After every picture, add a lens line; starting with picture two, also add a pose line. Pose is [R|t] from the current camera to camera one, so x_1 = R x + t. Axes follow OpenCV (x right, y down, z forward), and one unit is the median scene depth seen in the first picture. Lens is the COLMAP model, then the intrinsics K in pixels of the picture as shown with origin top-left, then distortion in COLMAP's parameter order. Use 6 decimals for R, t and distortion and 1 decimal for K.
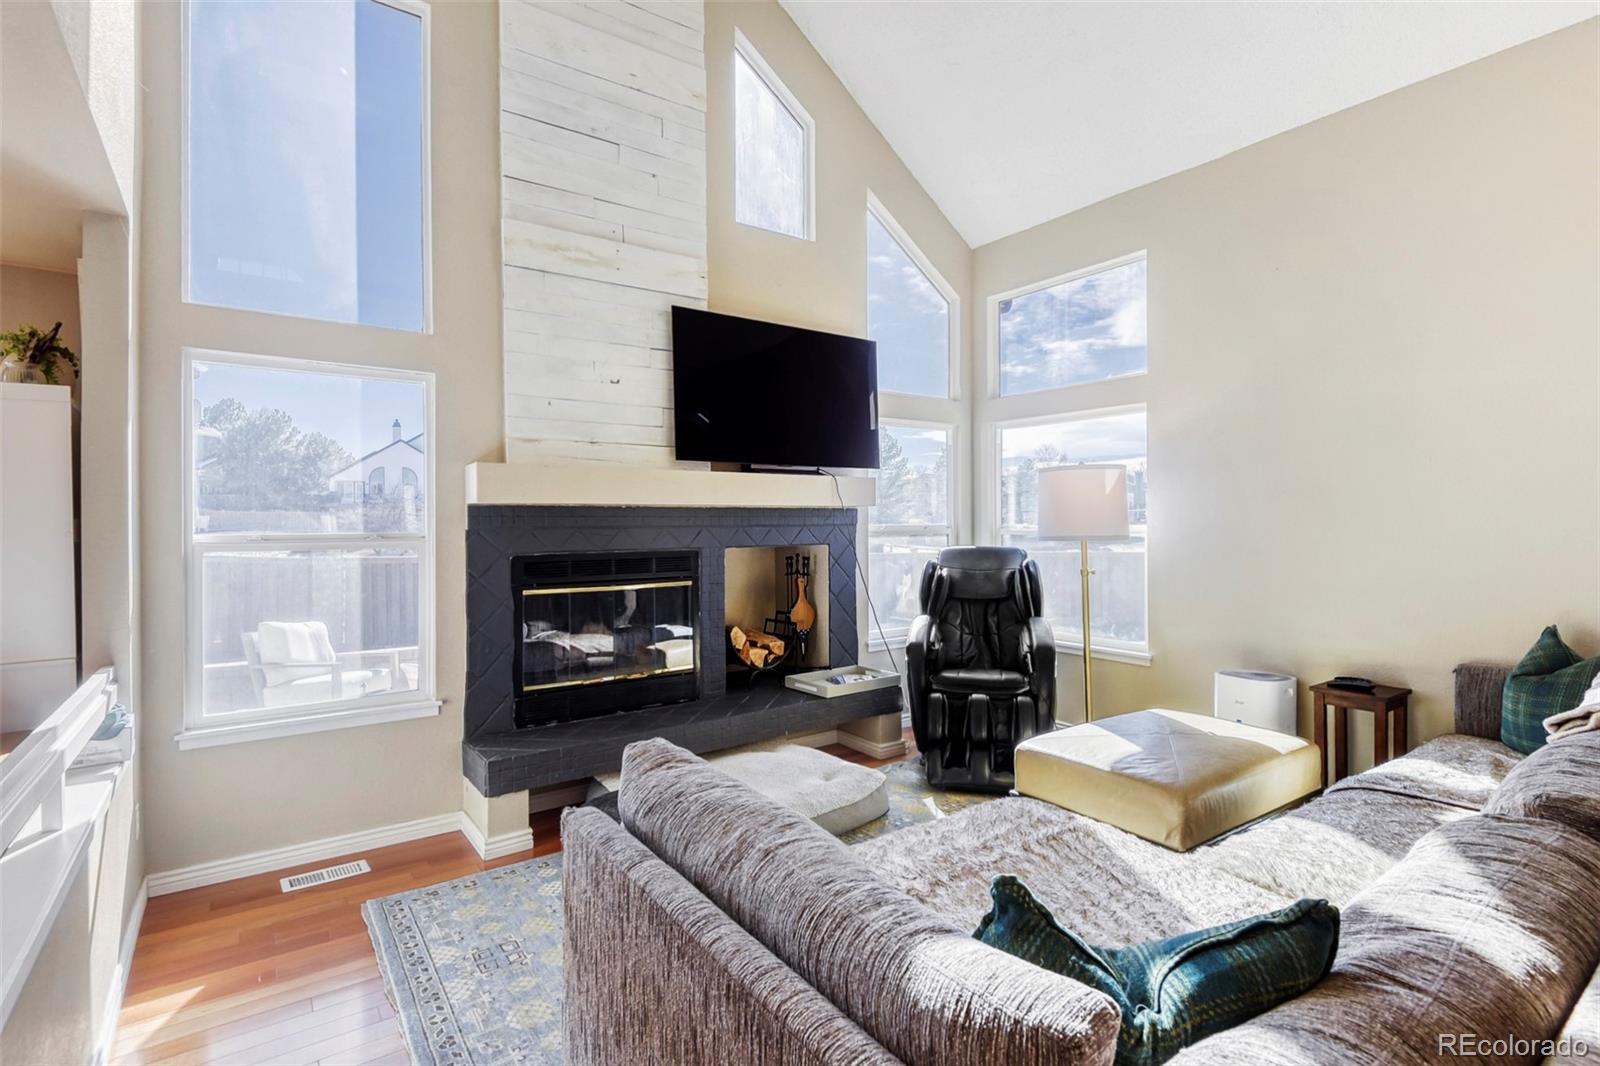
lens RADIAL K [[759.3, 0, 800.0], [0, 759.3, 533.0], [0, 0, 1]] dist [0.036045, -0.031309]
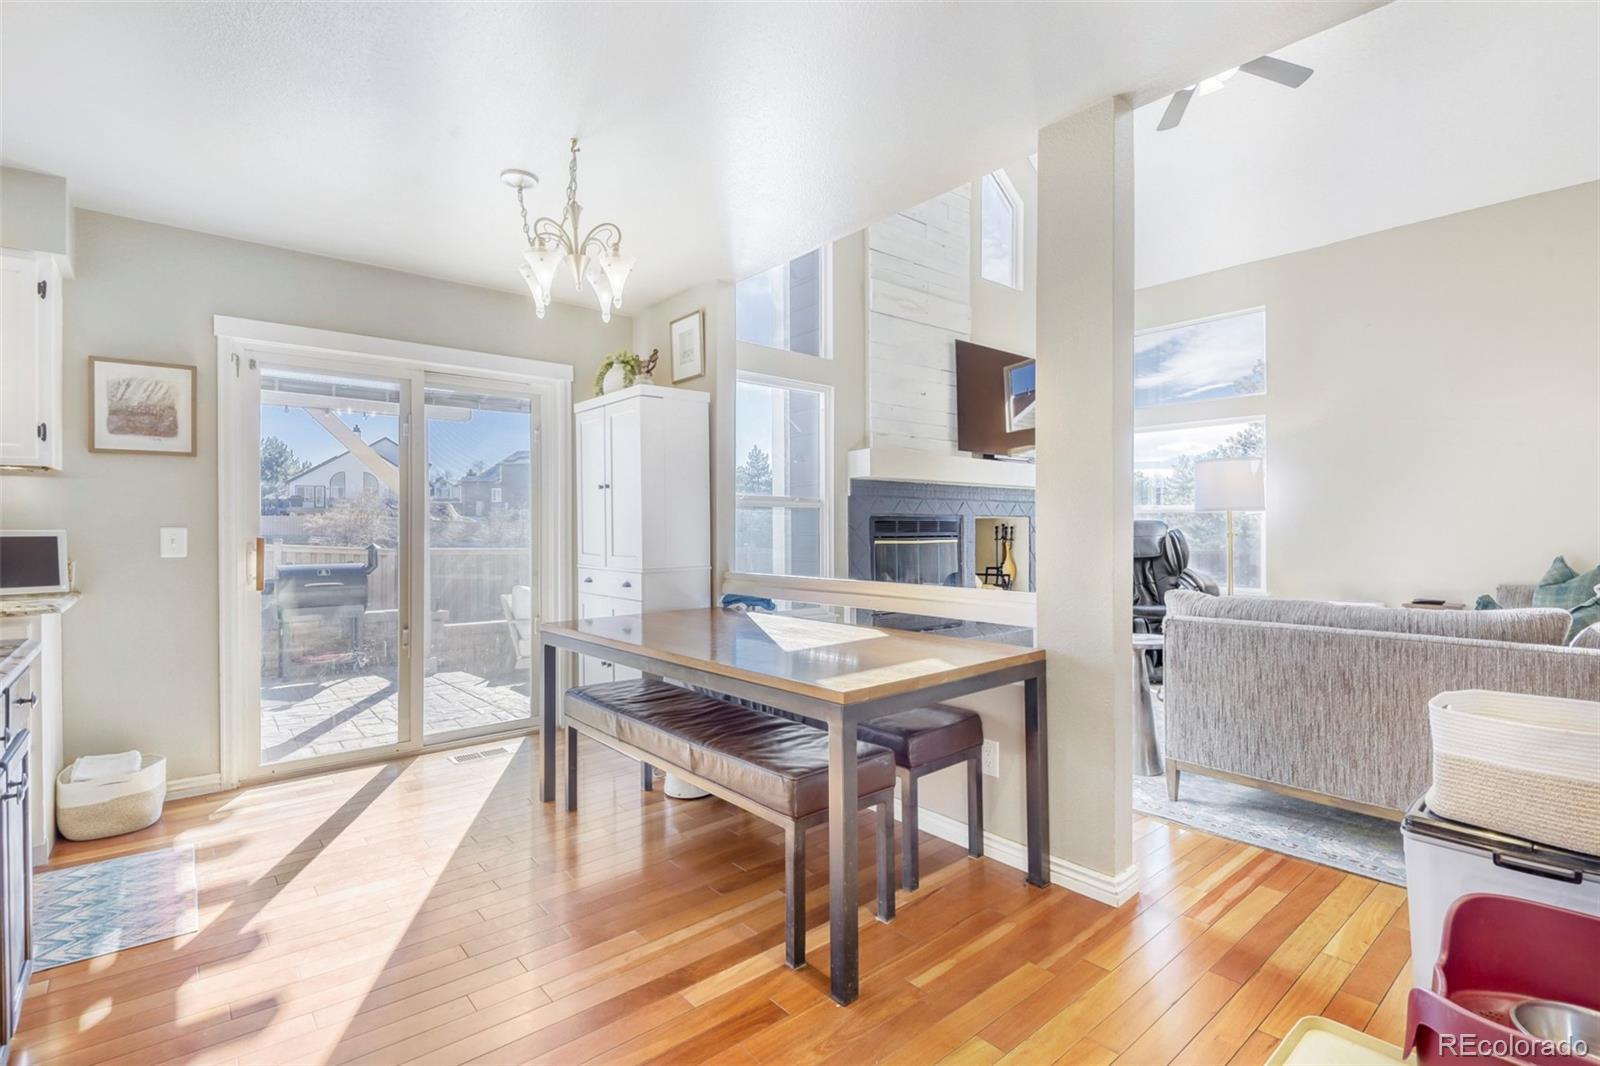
lens RADIAL K [[740.6, 0, 800.0], [0, 740.6, 533.0], [0, 0, 1]] dist [0.030460, -0.029534]
pose [[0.996892, 0.002368, 0.078749, -0.557365], [-0.001483, 0.999935, -0.011300, 0.070445], [-0.078771, 0.011148, 0.996830, -0.324986]]
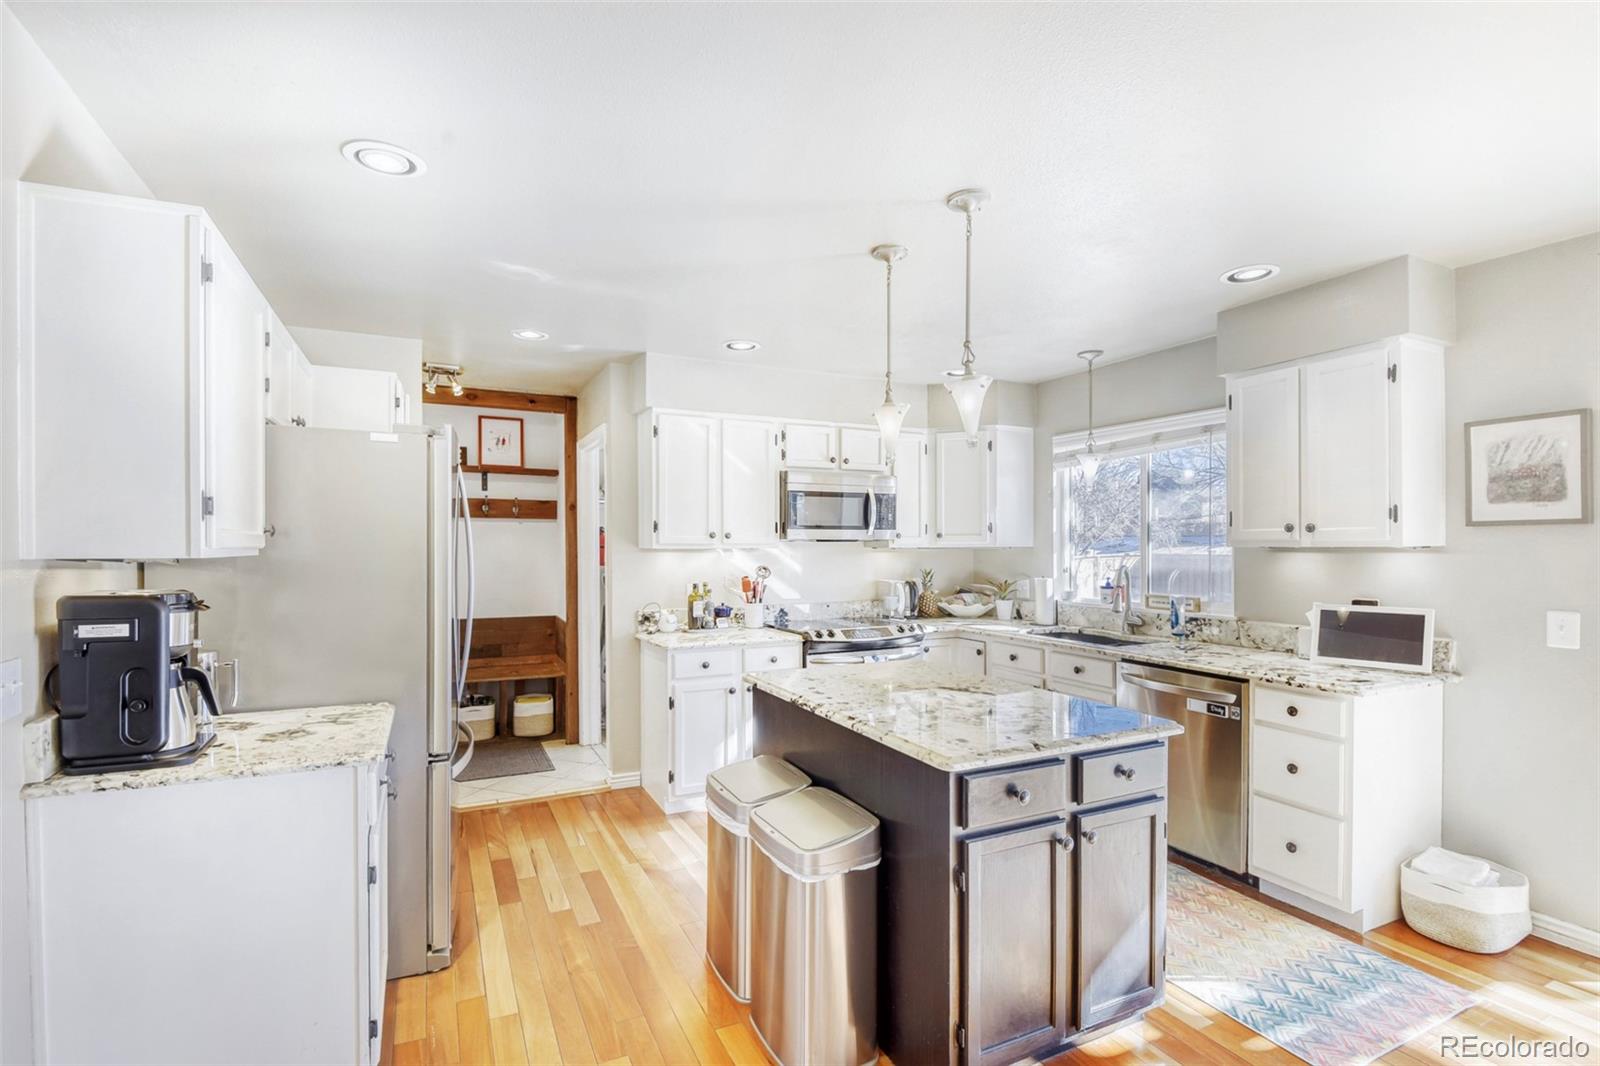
lens RADIAL K [[749.0, 0, 798.3], [0, 749.0, 545.1], [0, 0, 1]] dist [-0.000695, -0.009110]
pose [[-0.170710, 0.002949, -0.985317, -0.421418], [-0.018441, 0.999811, 0.006188, 0.010688], [0.985149, 0.019227, -0.170623, -0.041144]]
